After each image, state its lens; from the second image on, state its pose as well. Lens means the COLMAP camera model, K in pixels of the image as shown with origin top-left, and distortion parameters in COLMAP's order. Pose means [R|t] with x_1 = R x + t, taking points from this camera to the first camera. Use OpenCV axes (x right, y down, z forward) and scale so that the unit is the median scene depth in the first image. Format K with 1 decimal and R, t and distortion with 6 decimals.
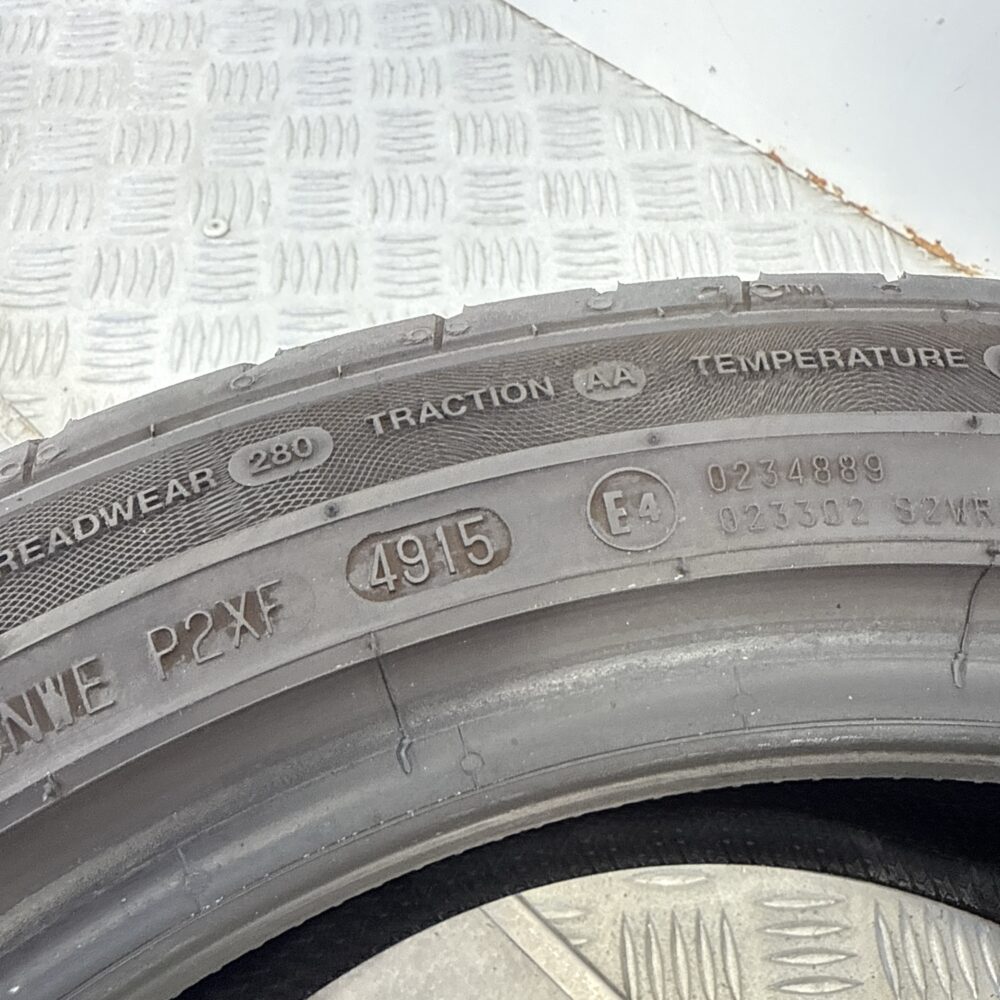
lens RADIAL K [[988.3, 0, 500.0], [0, 988.3, 500.0], [0, 0, 1]] dist [-0.002586, -0.005218]
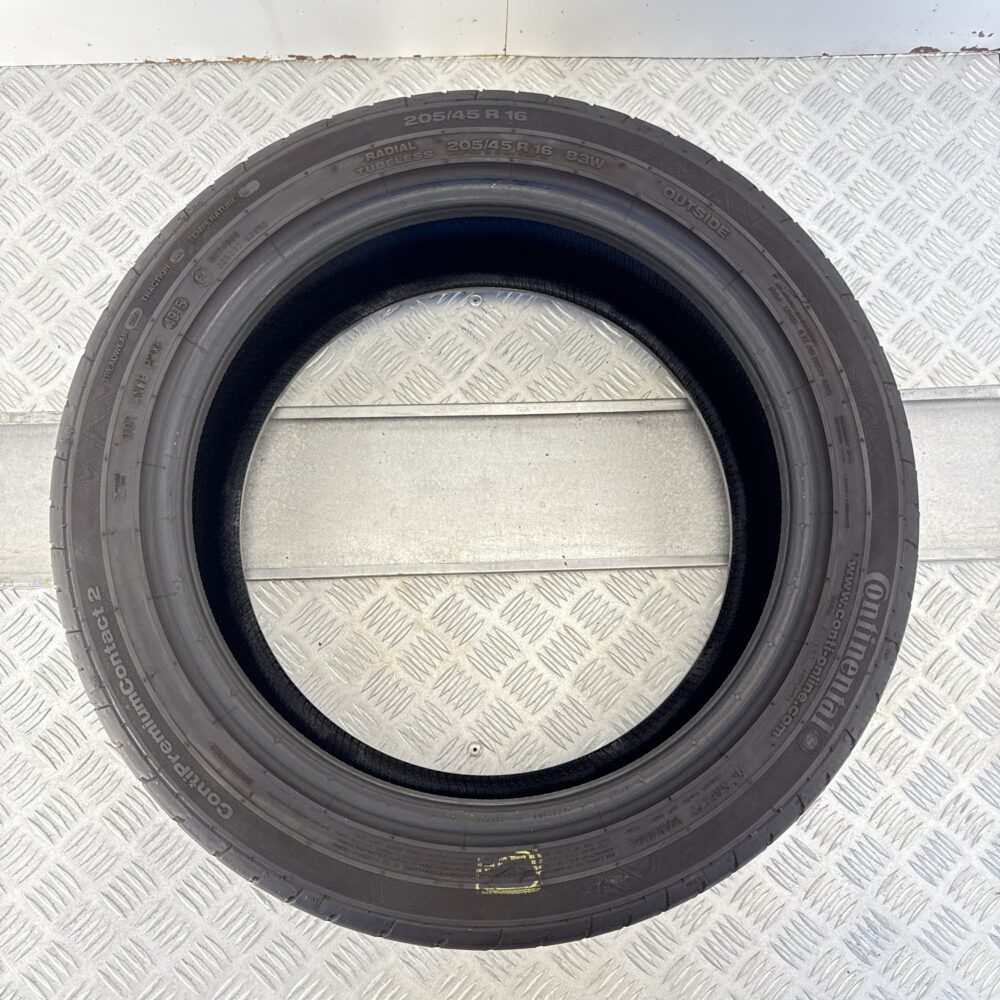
lens RADIAL K [[898.1, 0, 501.3], [0, 898.1, 475.1], [0, 0, 1]] dist [0.174556, -0.259364]
pose [[0.712793, -0.687812, 0.137260, -0.028159], [0.614956, 0.706992, 0.349272, 0.008199], [-0.337275, -0.164550, 0.926913, -1.042328]]
